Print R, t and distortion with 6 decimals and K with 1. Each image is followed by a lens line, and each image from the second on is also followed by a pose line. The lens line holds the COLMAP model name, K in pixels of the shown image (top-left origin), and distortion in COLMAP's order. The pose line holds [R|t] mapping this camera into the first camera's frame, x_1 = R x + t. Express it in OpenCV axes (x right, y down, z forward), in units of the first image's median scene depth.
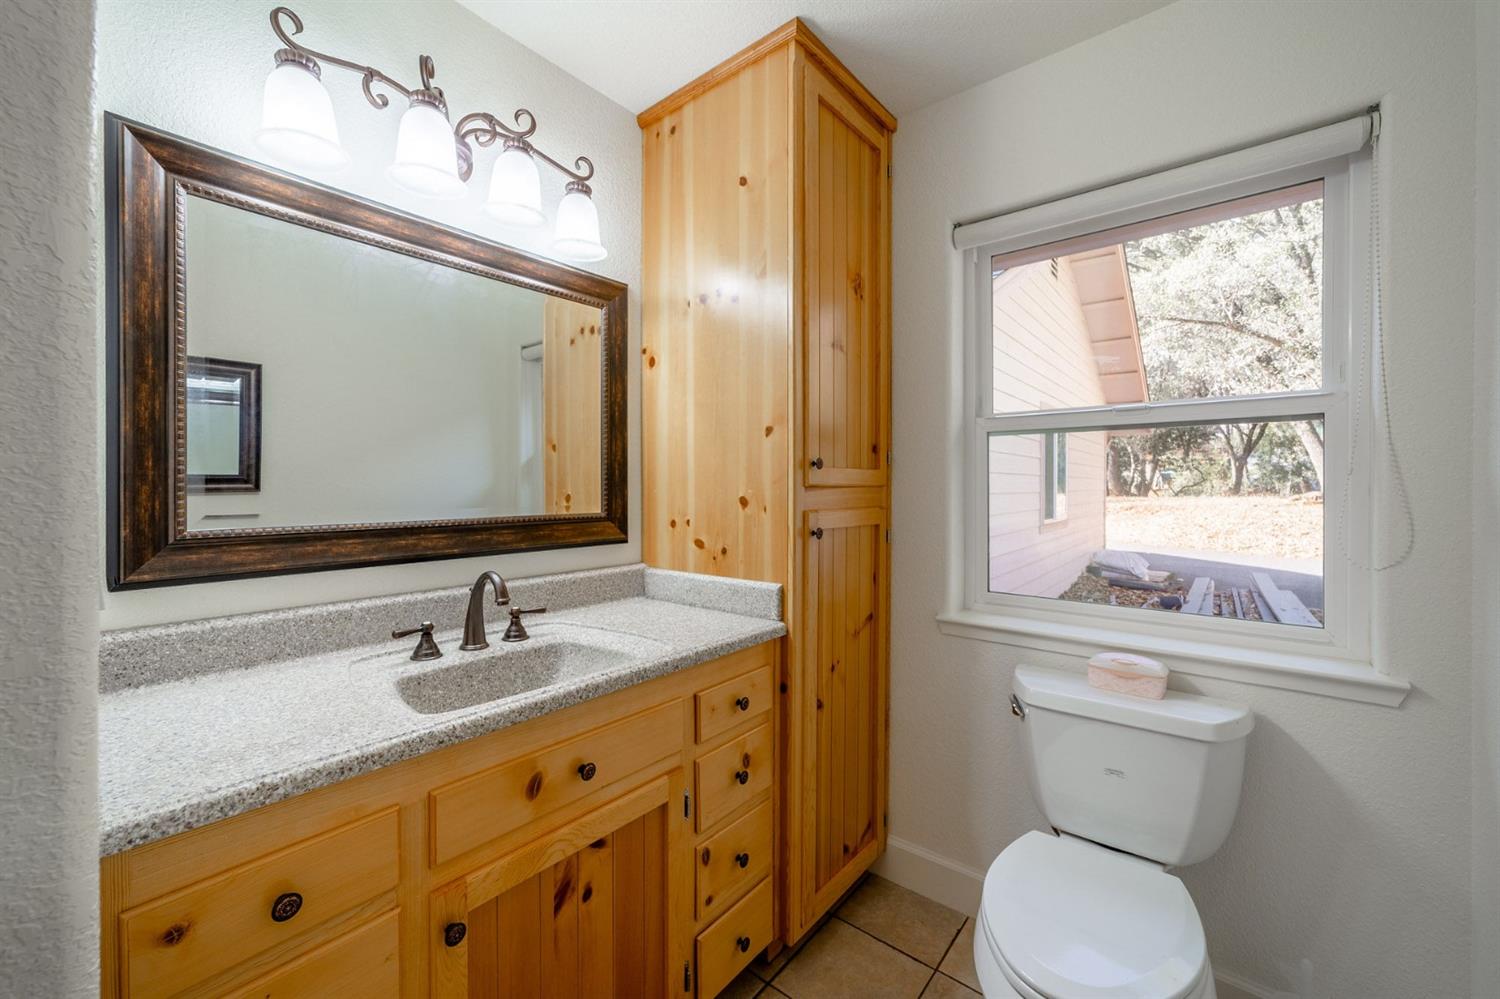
lens RADIAL K [[591.4, 0, 743.3], [0, 591.4, 495.0], [0, 0, 1]] dist [-0.003211, 0.004832]
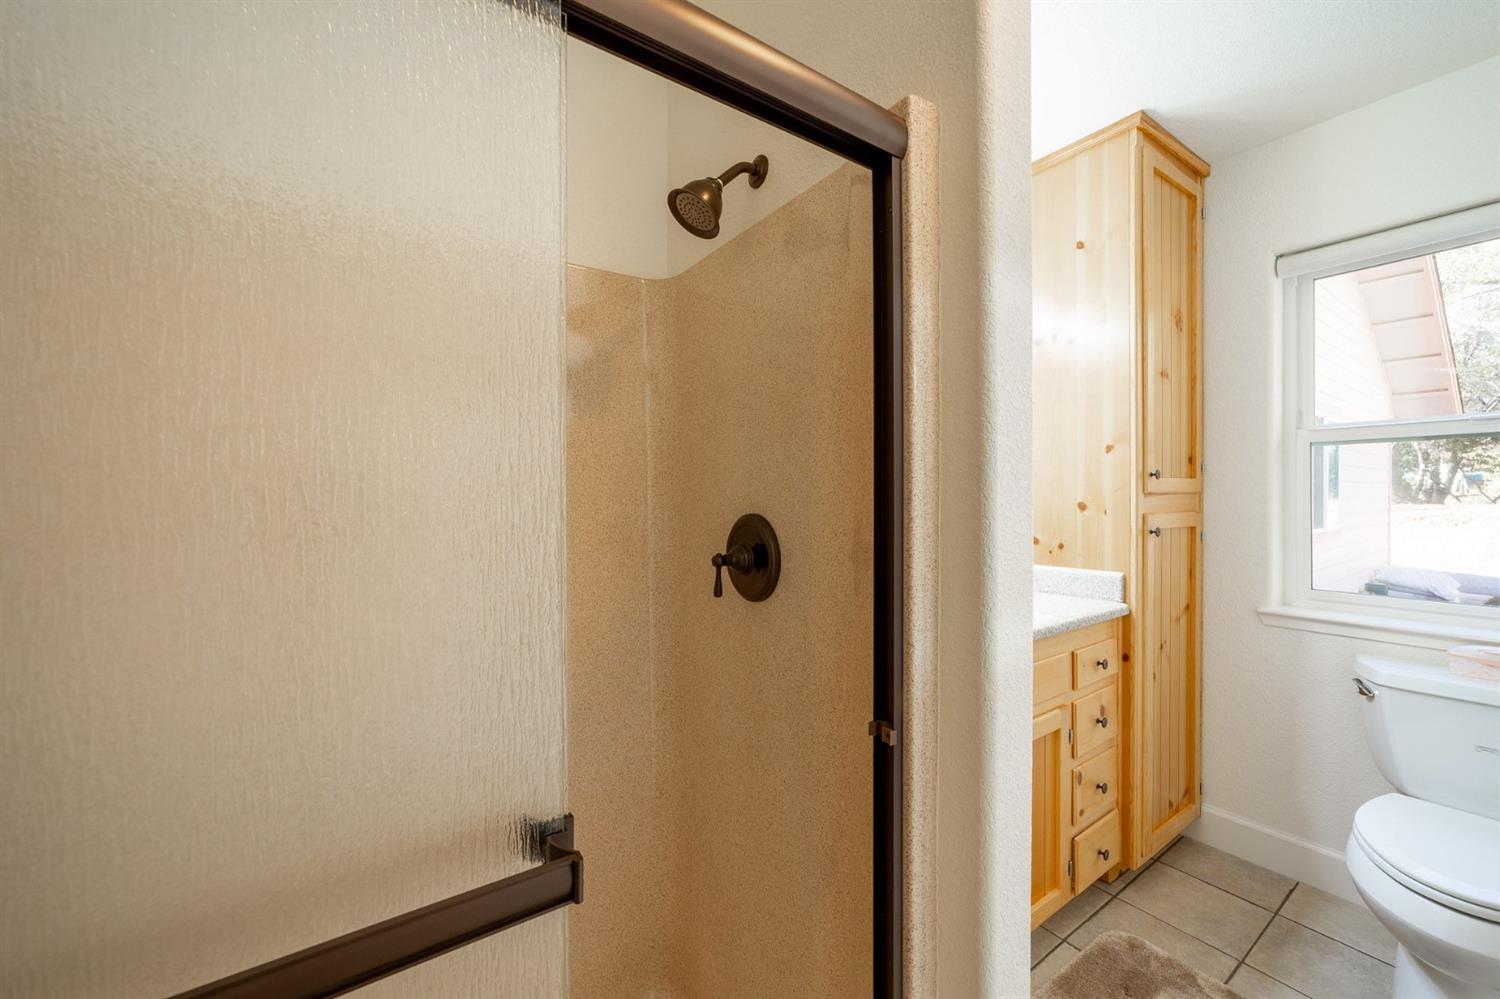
lens RADIAL K [[591.4, 0, 748.7], [0, 591.4, 503.2], [0, 0, 1]] dist [-0.003211, 0.004832]
pose [[0.966412, -0.002142, -0.256989, -0.344477], [0.002006, 0.999998, -0.000793, 0.004768], [0.256990, 0.000251, 0.966414, -0.356018]]
